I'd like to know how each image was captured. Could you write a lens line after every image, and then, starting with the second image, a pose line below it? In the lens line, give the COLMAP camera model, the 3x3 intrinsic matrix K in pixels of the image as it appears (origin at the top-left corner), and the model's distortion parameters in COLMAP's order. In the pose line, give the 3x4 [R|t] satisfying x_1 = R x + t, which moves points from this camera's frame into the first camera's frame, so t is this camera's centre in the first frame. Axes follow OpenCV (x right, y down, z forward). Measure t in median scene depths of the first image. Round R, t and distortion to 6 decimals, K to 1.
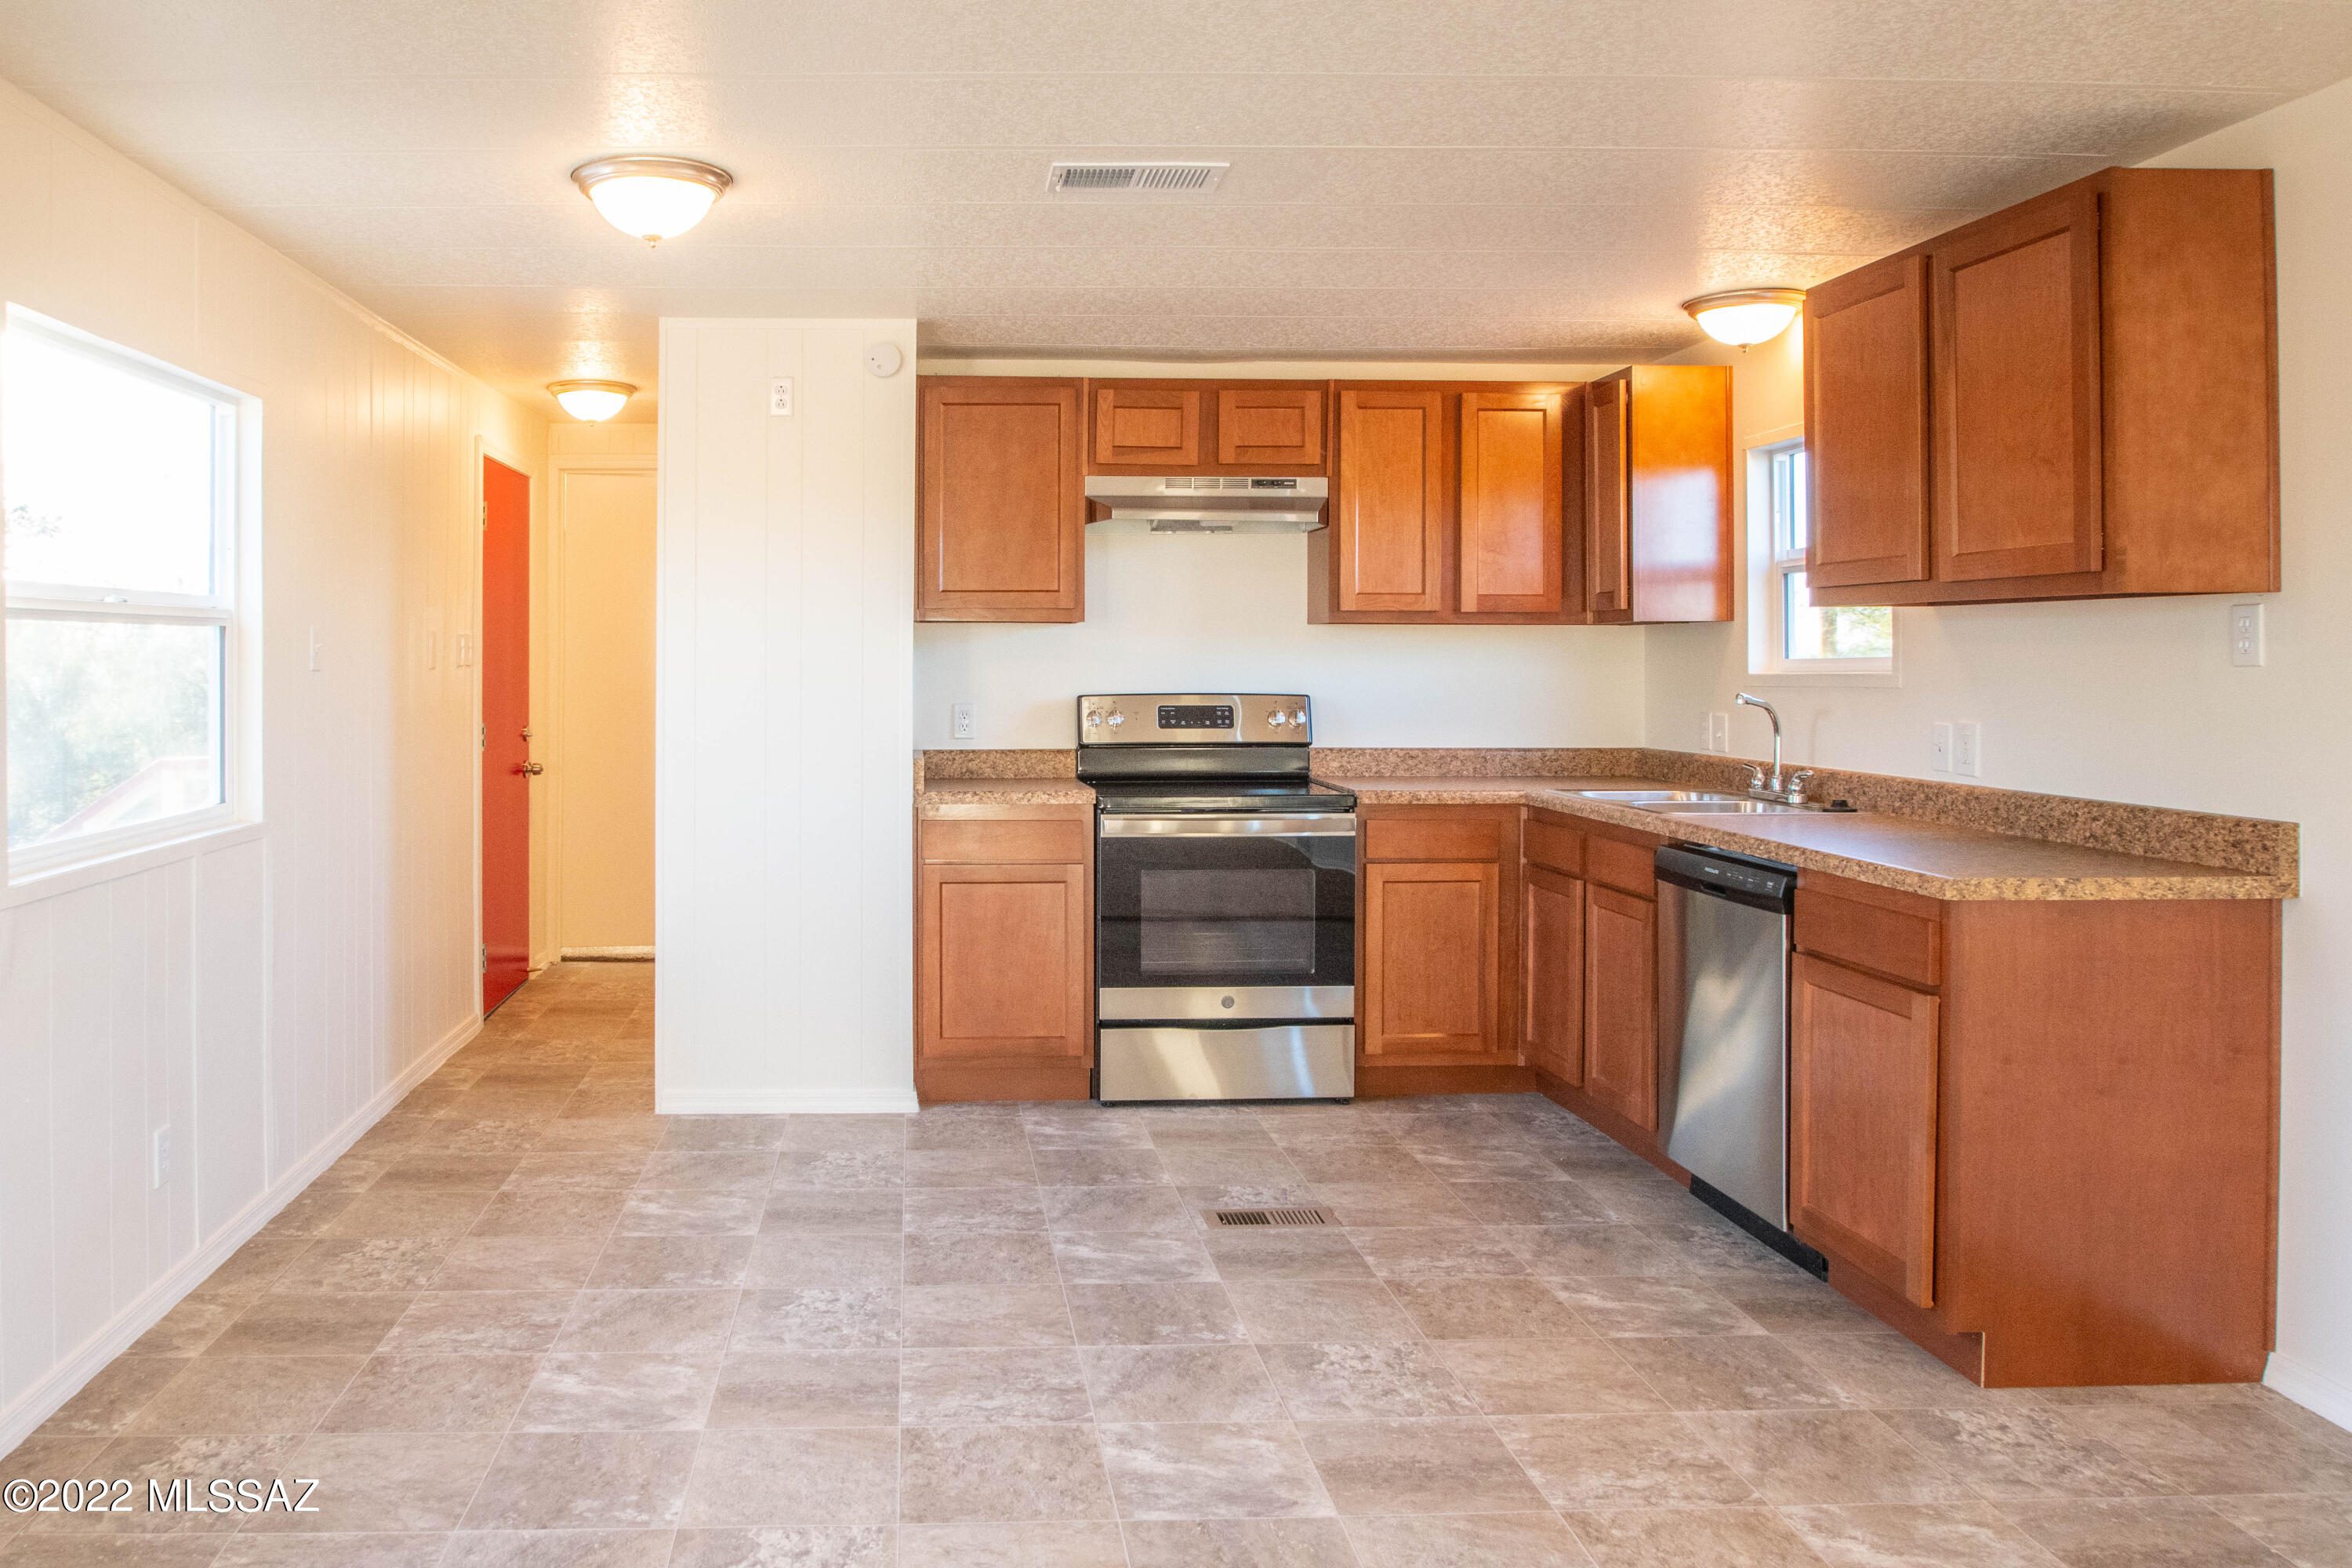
lens RADIAL K [[1722.3, 0, 1171.7], [0, 1722.3, 654.8], [0, 0, 1]] dist [-0.004532, -0.002511]
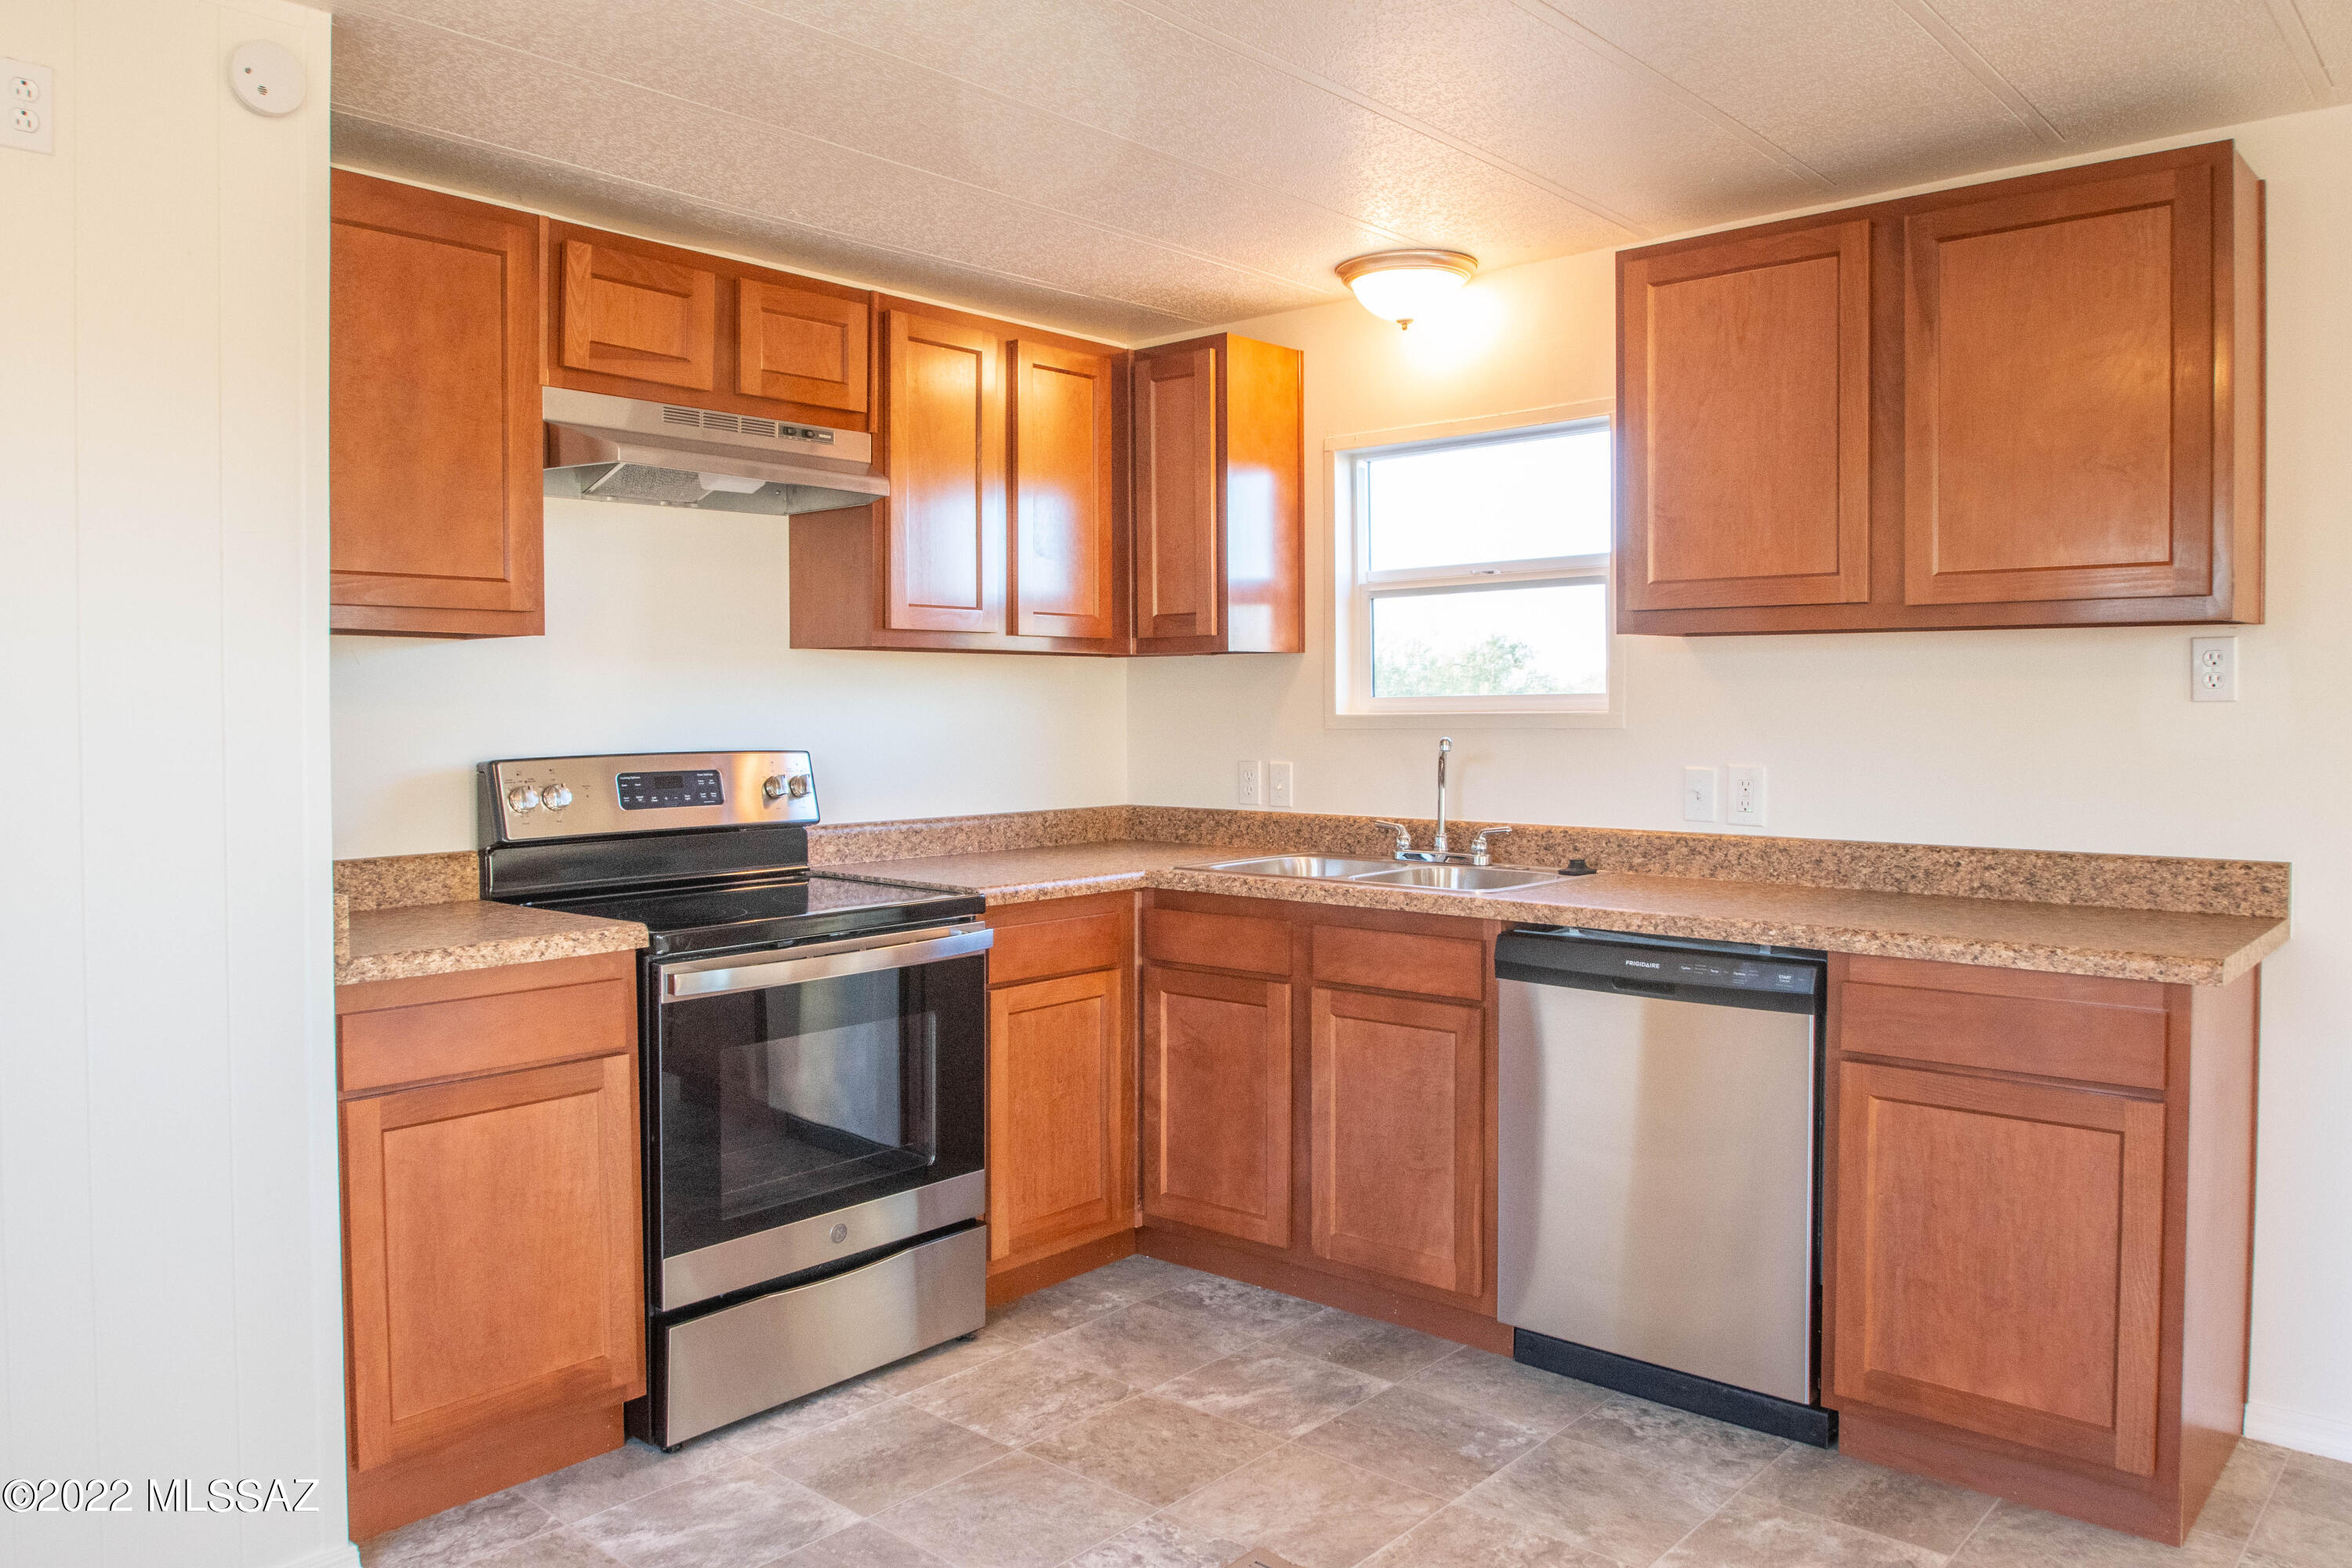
lens RADIAL K [[1640.1, 0, 1178.3], [0, 1640.1, 733.8], [0, 0, 1]] dist [-0.002341, -0.004230]
pose [[0.749586, -0.015663, 0.661722, -0.271481], [0.001277, 0.999752, 0.022218, 0.002378], [-0.661906, -0.015809, 0.749420, 0.458815]]
